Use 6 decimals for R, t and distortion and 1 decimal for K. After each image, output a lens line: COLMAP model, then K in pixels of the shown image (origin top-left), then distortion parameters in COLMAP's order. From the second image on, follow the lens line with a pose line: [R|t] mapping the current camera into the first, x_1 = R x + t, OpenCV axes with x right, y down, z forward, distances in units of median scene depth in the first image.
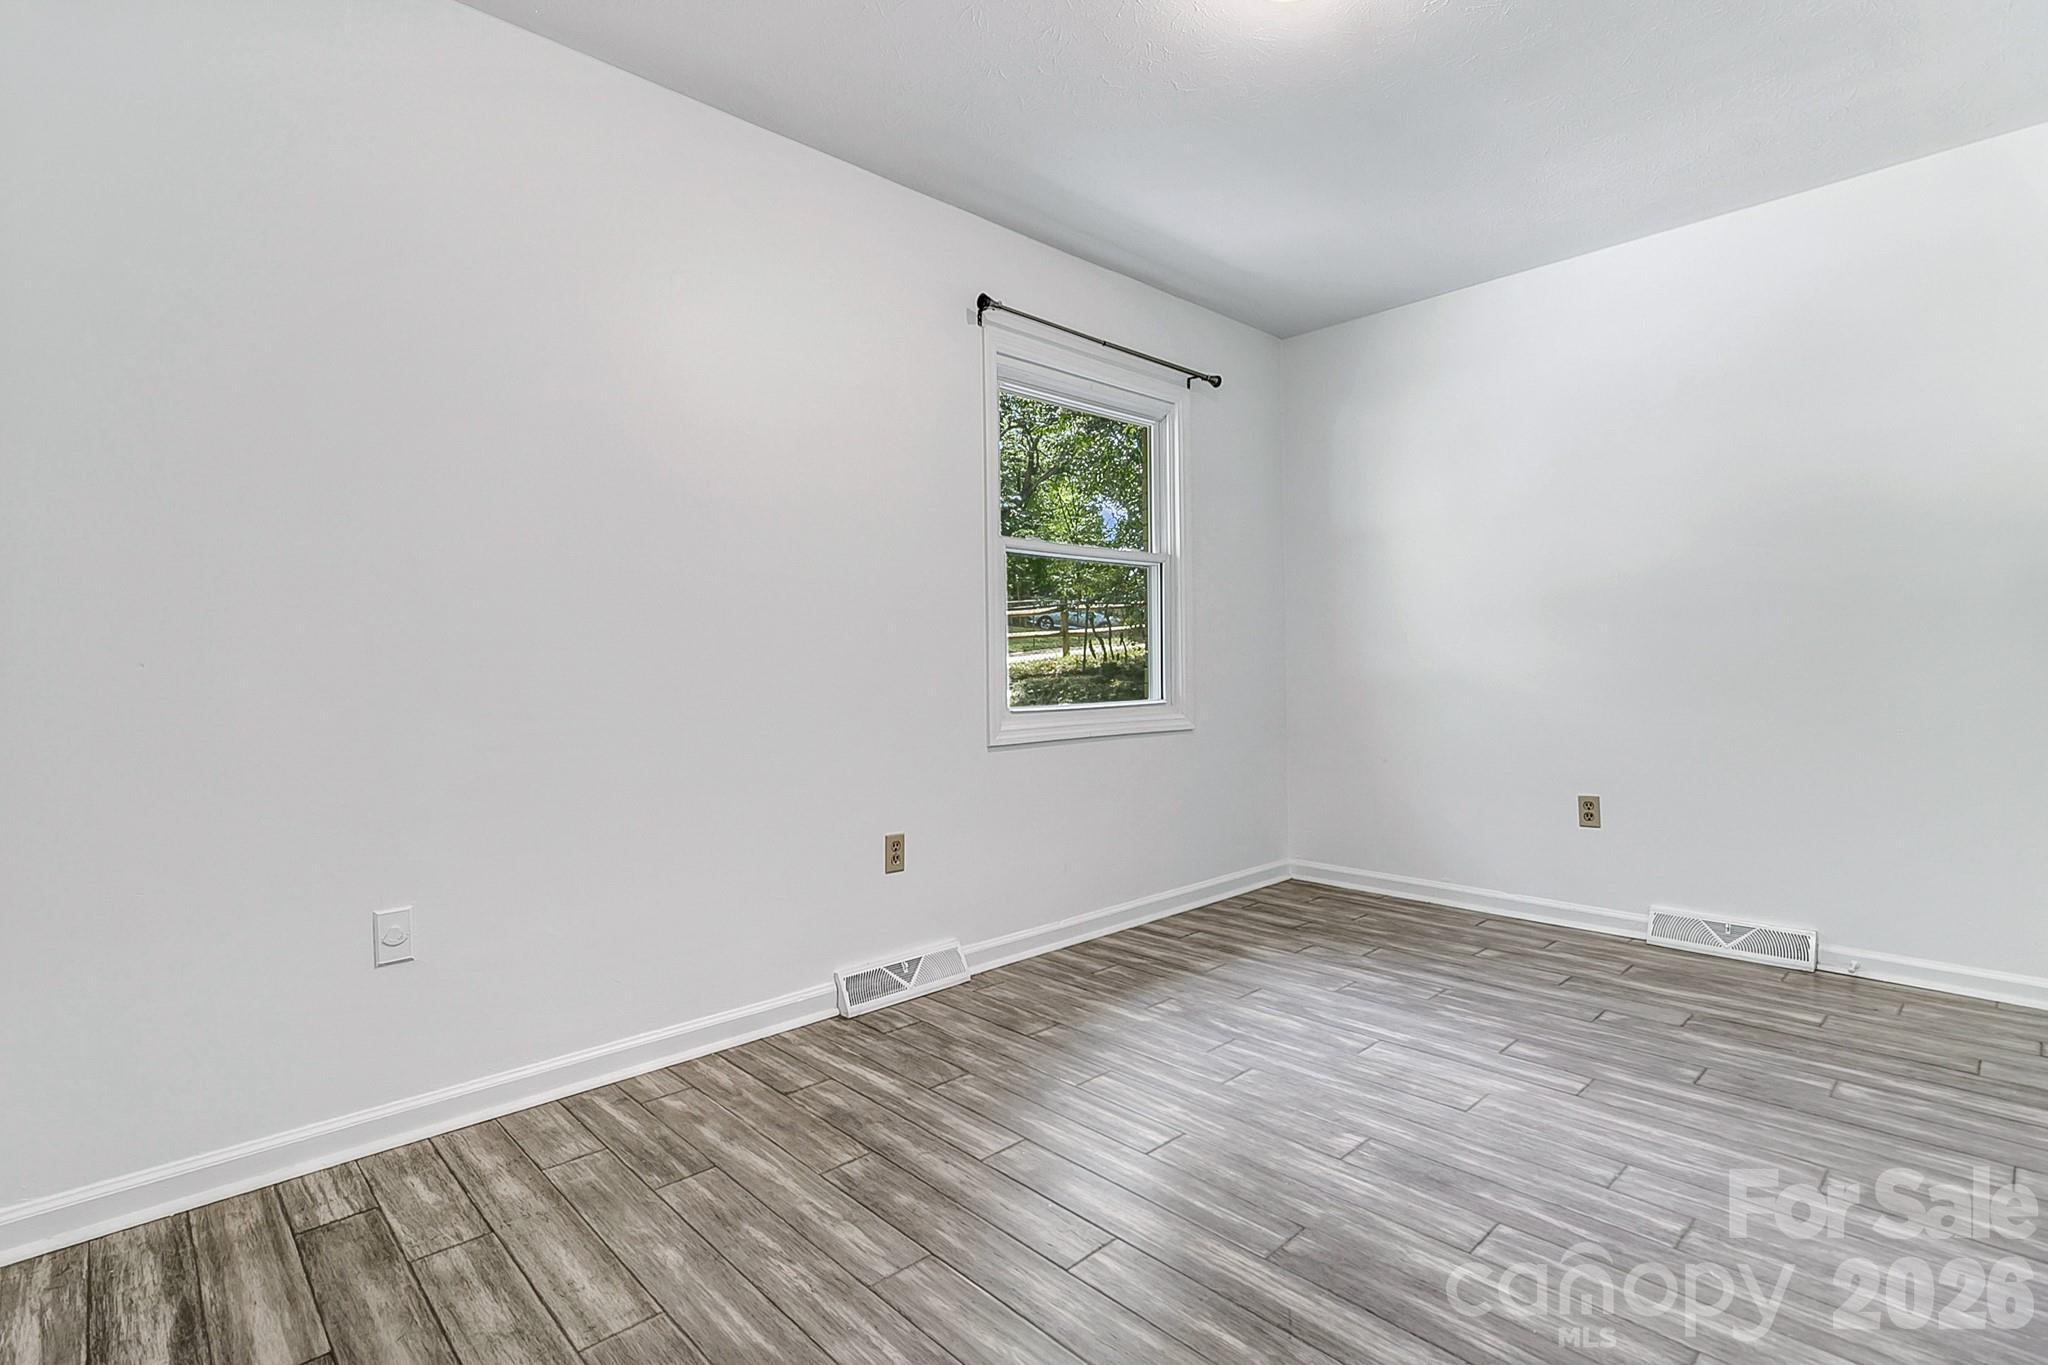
lens RADIAL K [[938.6, 0, 1022.0], [0, 938.6, 667.5], [0, 0, 1]] dist [-0.000830, 0.000319]
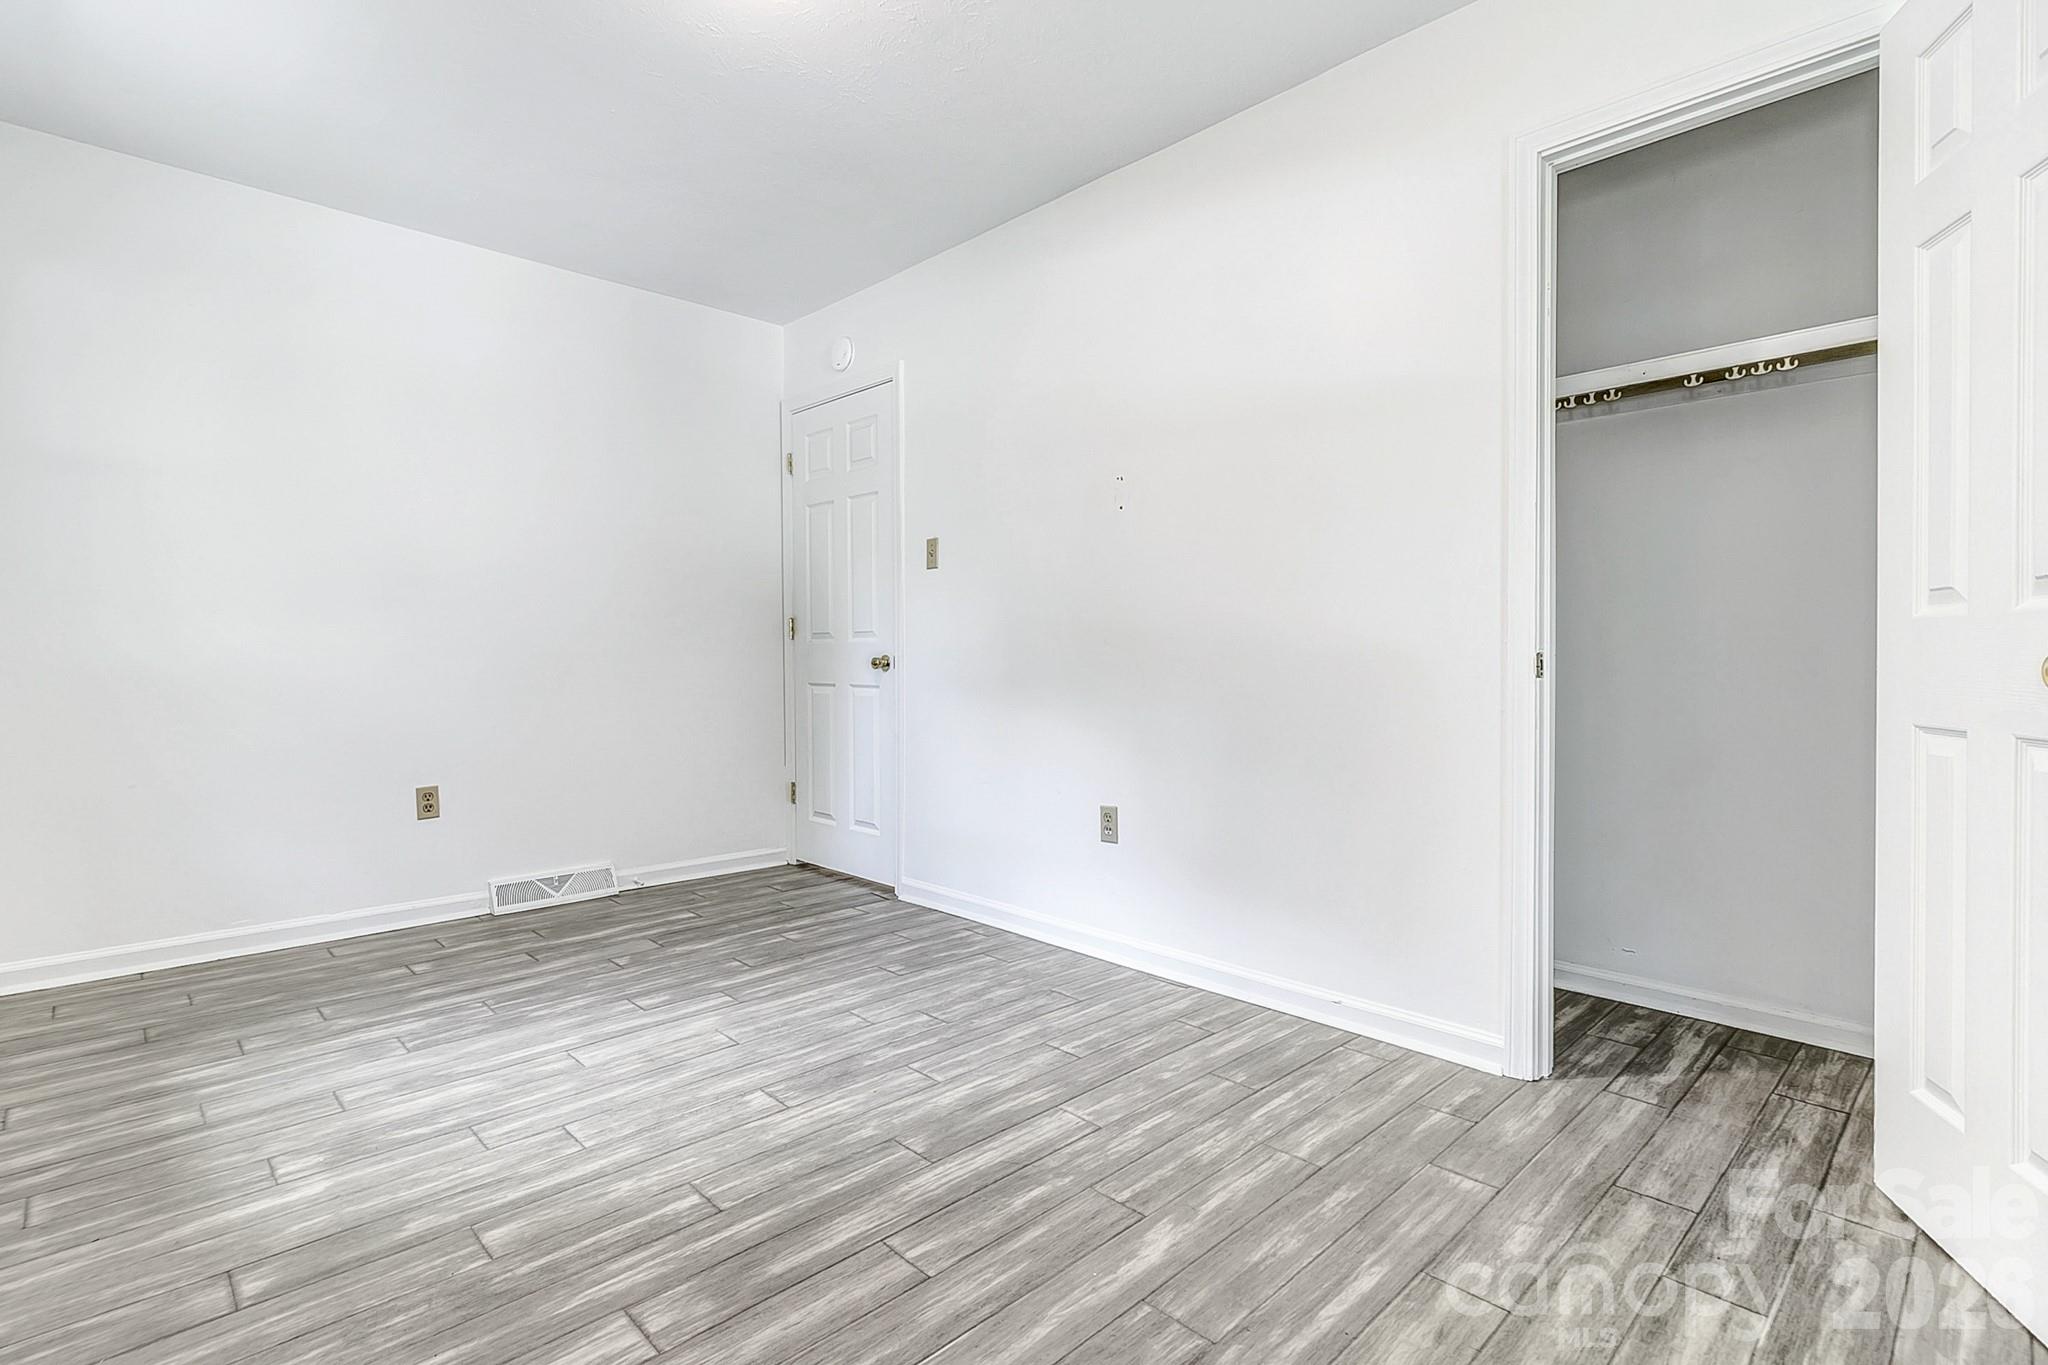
lens RADIAL K [[938.6, 0, 1022.0], [0, 938.6, 667.5], [0, 0, 1]] dist [-0.000830, 0.000319]
pose [[0.022777, -0.002631, 0.999737, -0.491006], [0.006387, 0.999977, 0.002486, 0.019997], [-0.999720, 0.006329, 0.022793, 0.493970]]
